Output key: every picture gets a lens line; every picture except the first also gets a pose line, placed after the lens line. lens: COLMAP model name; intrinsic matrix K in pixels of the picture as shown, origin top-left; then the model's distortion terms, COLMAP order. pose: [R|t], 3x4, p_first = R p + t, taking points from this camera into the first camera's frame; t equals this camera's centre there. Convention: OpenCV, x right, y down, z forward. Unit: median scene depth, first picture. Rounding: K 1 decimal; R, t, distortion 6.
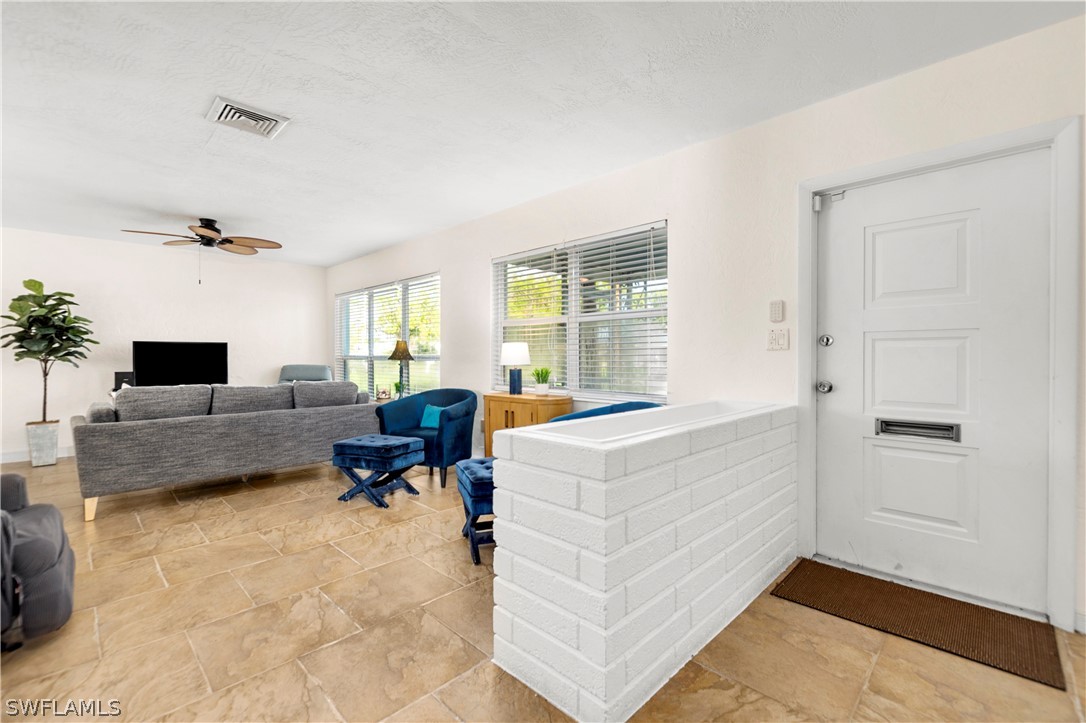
lens RADIAL K [[469.7, 0, 541.9], [0, 469.7, 356.6], [0, 0, 1]] dist [-0.000296, -0.000706]
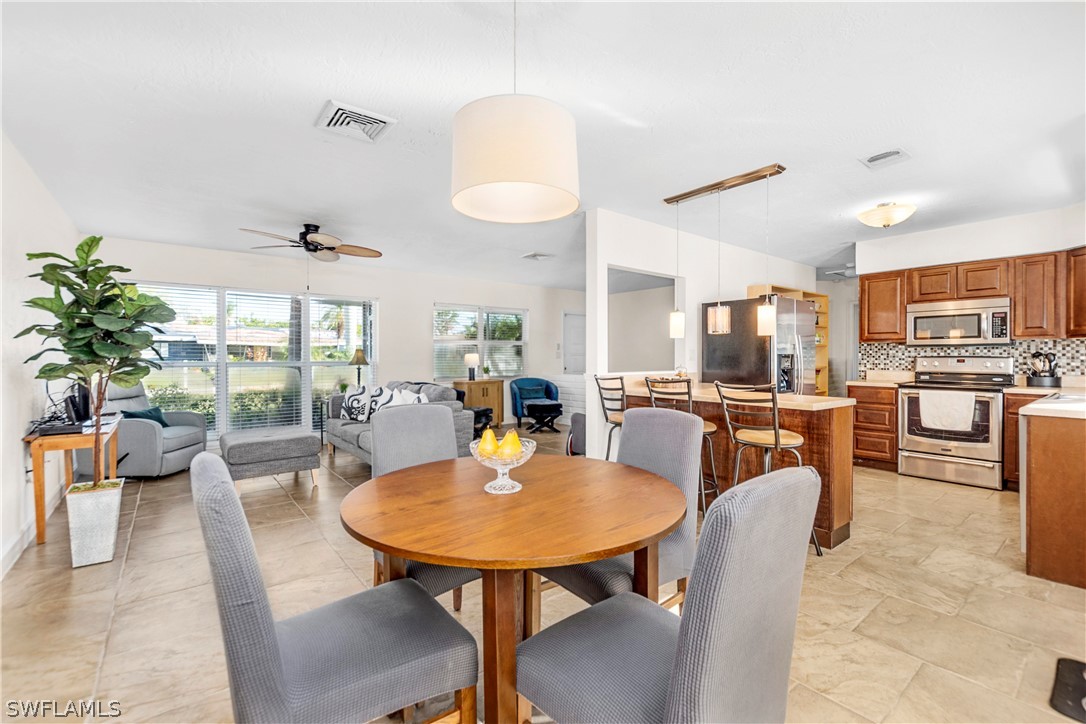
lens RADIAL K [[469.7, 0, 541.9], [0, 469.7, 357.1], [0, 0, 1]] dist [-0.000296, -0.000706]
pose [[0.120555, -0.003517, 0.992700, -1.665714], [0.003939, 0.999988, 0.003064, -0.018715], [-0.992699, 0.003541, 0.120568, 0.419231]]
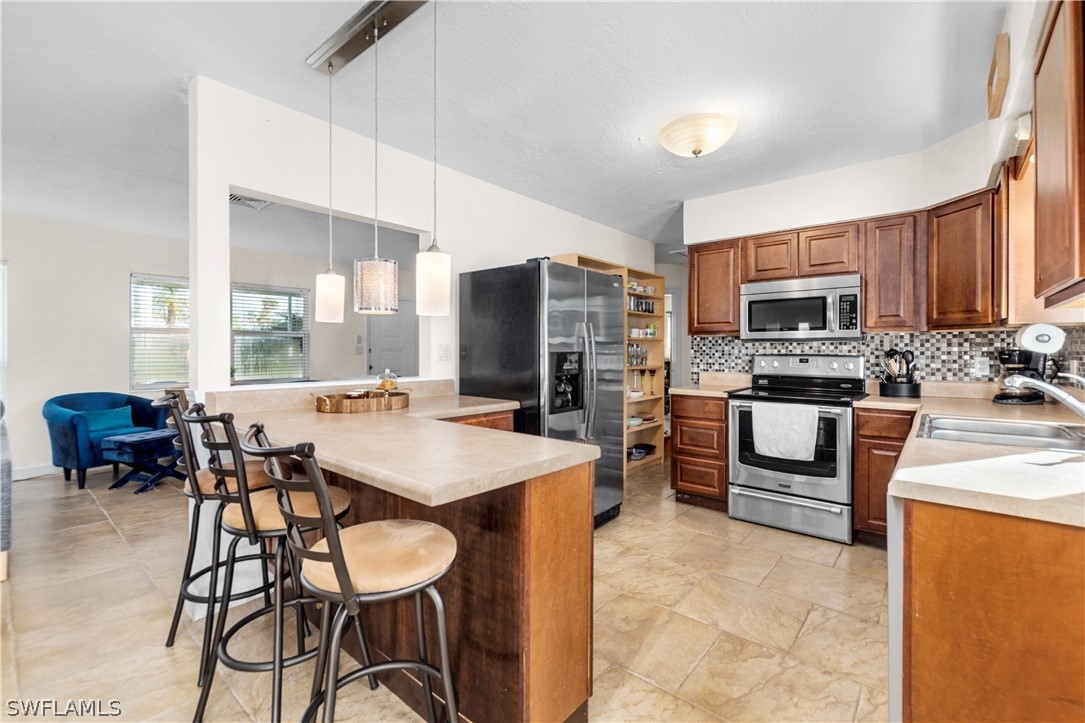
lens RADIAL K [[464.1, 0, 542.6], [0, 464.1, 349.0], [0, 0, 1]] dist [-0.000725, -0.000302]
pose [[-0.070801, -0.000596, 0.997490, -1.298155], [0.002847, 0.999996, 0.000800, -0.024158], [-0.997486, 0.002897, -0.070799, 0.139953]]
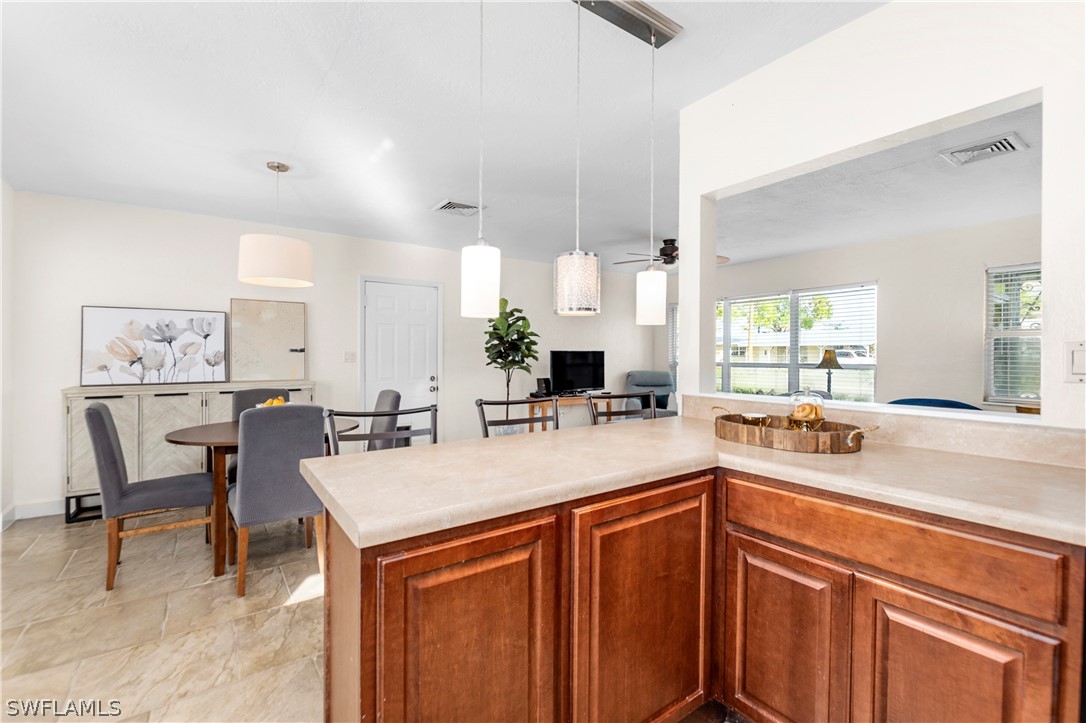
lens RADIAL K [[469.7, 0, 541.9], [0, 469.7, 356.6], [0, 0, 1]] dist [-0.000296, -0.000706]
pose [[0.984957, -0.000444, -0.172800, -0.831915], [0.000438, 1.000000, -0.000072, -0.022625], [0.172800, -0.000005, 0.984957, -0.118109]]
